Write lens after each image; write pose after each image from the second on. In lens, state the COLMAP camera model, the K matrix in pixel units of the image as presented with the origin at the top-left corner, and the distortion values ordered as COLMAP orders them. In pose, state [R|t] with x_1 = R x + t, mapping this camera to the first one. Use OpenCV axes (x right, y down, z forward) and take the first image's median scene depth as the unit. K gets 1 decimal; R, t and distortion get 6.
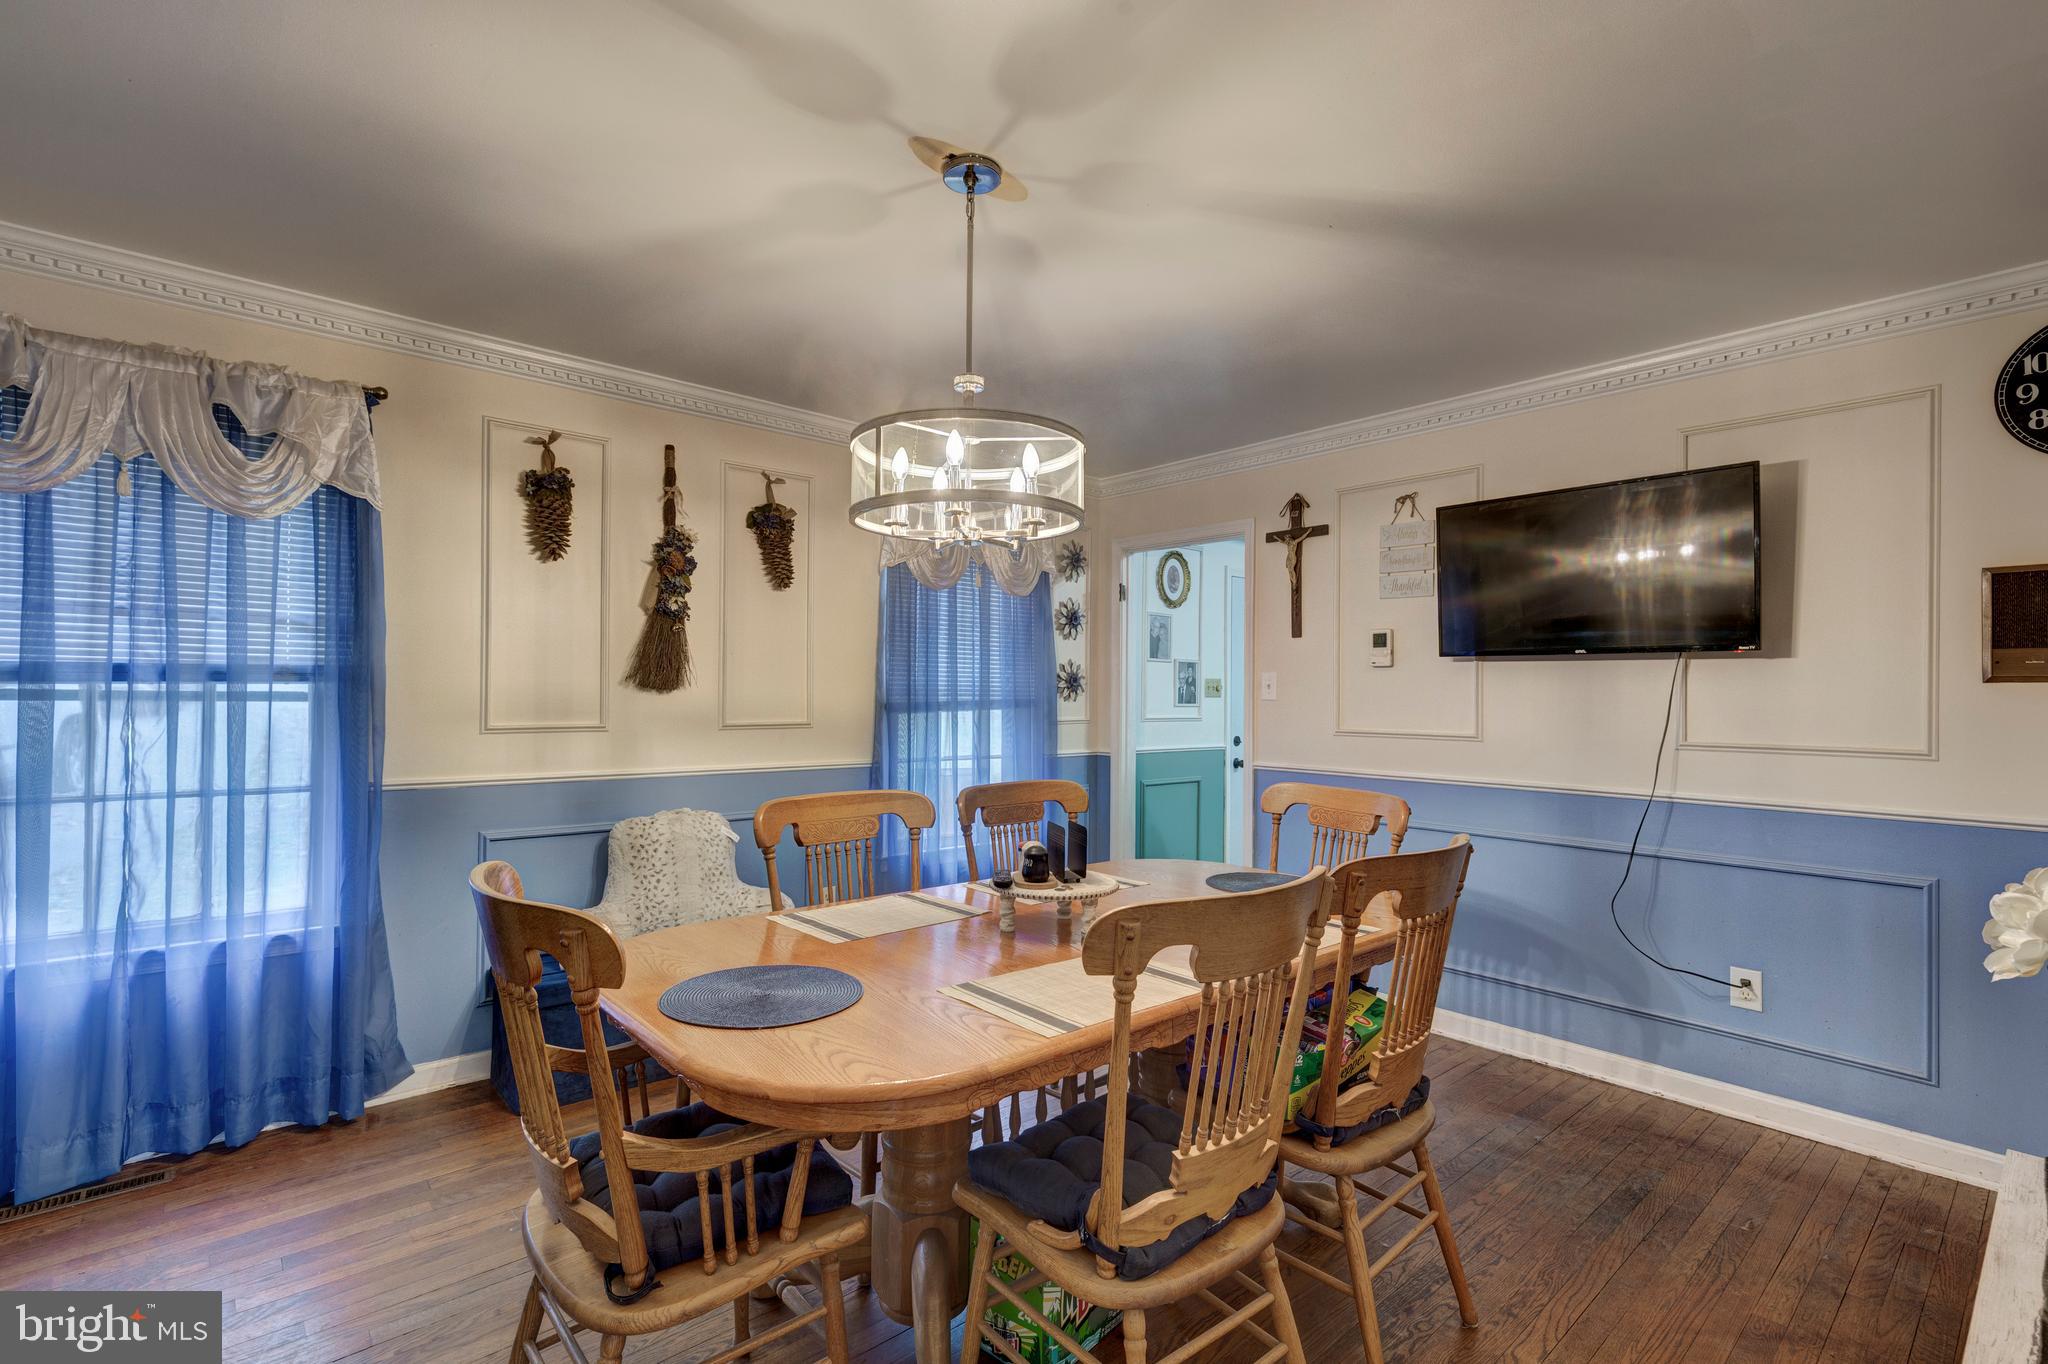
lens RADIAL K [[920.6, 0, 1023.0], [0, 920.6, 684.2], [0, 0, 1]] dist [0.016282, -0.005141]
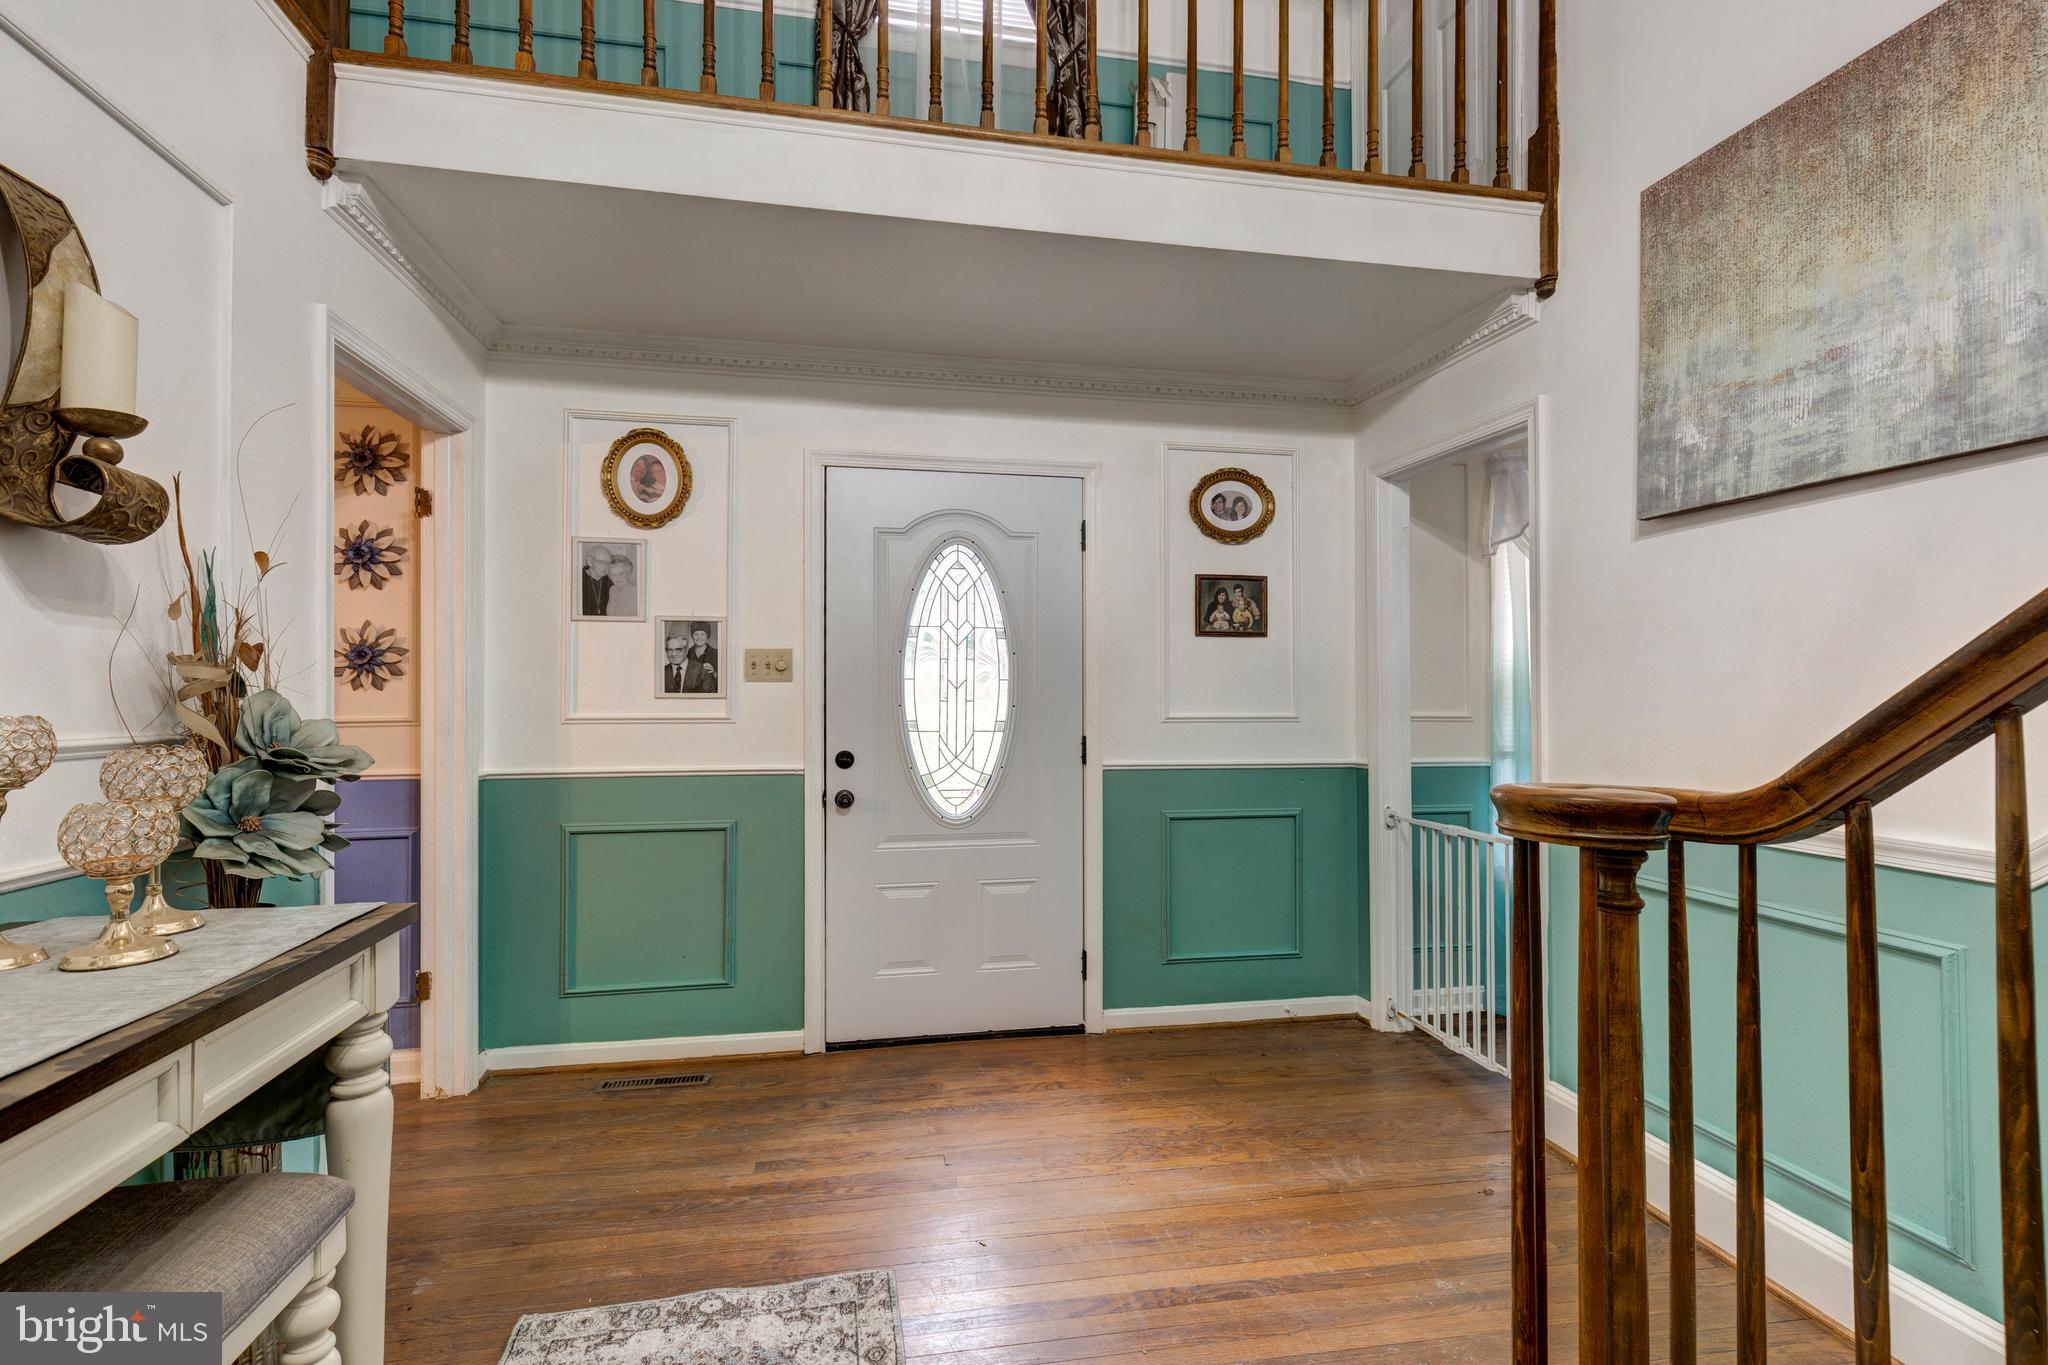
lens RADIAL K [[920.6, 0, 1017.3], [0, 920.6, 683.4], [0, 0, 1]] dist [0.016282, -0.005141]
pose [[0.856046, -0.012367, -0.516752, 0.655573], [0.011258, 0.999923, -0.005280, 0.020932], [0.516778, -0.001298, 0.856119, 0.616400]]
